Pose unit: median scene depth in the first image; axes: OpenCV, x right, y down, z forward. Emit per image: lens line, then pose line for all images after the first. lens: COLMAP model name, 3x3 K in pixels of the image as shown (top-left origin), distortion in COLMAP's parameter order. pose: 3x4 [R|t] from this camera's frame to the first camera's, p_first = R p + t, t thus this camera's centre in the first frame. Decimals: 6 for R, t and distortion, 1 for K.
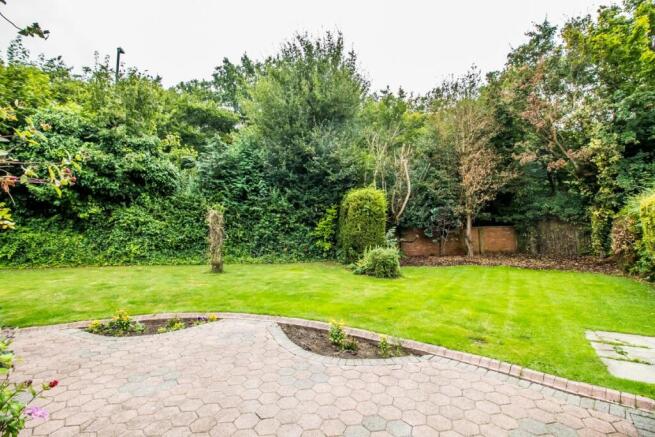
lens RADIAL K [[310.1, 0, 327.9], [0, 310.1, 218.4], [0, 0, 1]] dist [-0.005989, -0.001057]
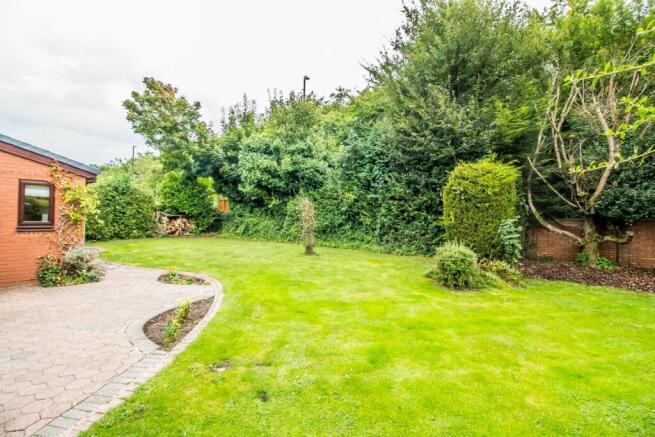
lens RADIAL K [[310.1, 0, 327.1], [0, 310.1, 219.4], [0, 0, 1]] dist [-0.005989, -0.001057]
pose [[0.622033, 0.017948, -0.782785, 0.464050], [0.011403, 0.999424, 0.031976, 0.008488], [0.782908, -0.028816, 0.621470, 0.279115]]
